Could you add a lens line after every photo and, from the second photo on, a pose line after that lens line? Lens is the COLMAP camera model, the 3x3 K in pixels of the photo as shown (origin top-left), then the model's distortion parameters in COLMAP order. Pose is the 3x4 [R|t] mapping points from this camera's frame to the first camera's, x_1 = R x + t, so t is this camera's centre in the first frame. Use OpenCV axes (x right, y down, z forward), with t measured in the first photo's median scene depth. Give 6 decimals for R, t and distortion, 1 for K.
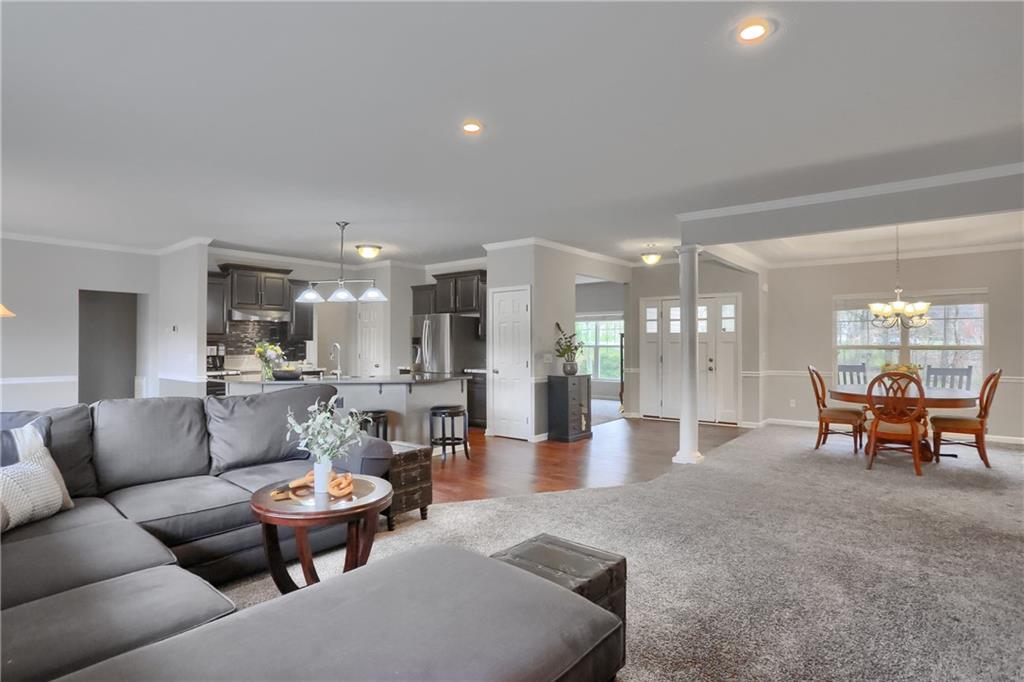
lens RADIAL K [[517.4, 0, 514.9], [0, 517.4, 337.1], [0, 0, 1]] dist [-0.089073, 0.050048]
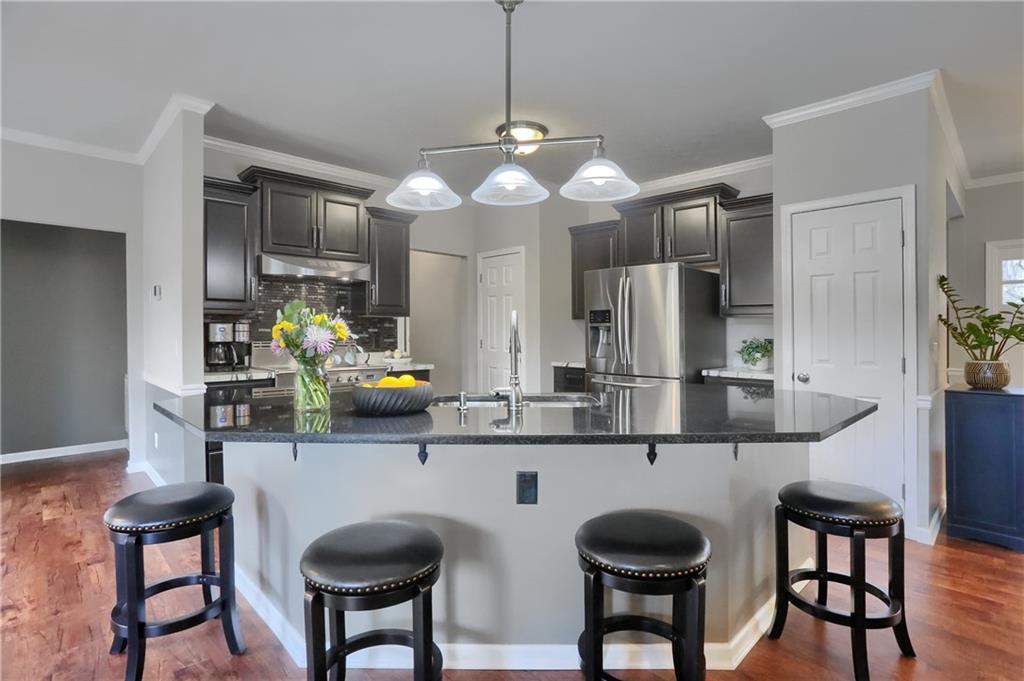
lens RADIAL K [[485.3, 0, 528.2], [0, 485.3, 331.1], [0, 0, 1]] dist [-0.013632, 0.001142]
pose [[0.995328, 0.003942, -0.096471, -0.238323], [-0.002672, 0.999908, 0.013293, 0.017886], [0.096515, -0.012973, 0.995247, 0.532538]]
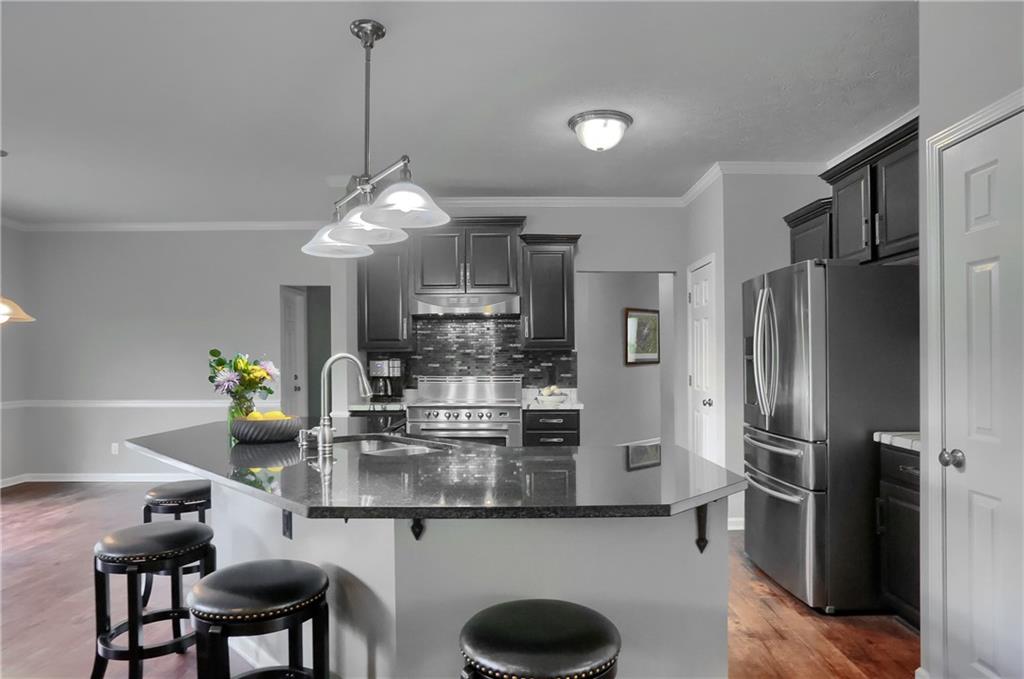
lens RADIAL K [[609.0, 0, 564.1], [0, 609.0, 348.5], [0, 0, 1]] dist [0.000589, 0.001541]
pose [[0.676117, -0.015732, -0.736626, 0.054376], [0.014097, 0.999865, -0.008414, 0.012890], [0.736659, -0.004696, 0.676248, 0.657464]]
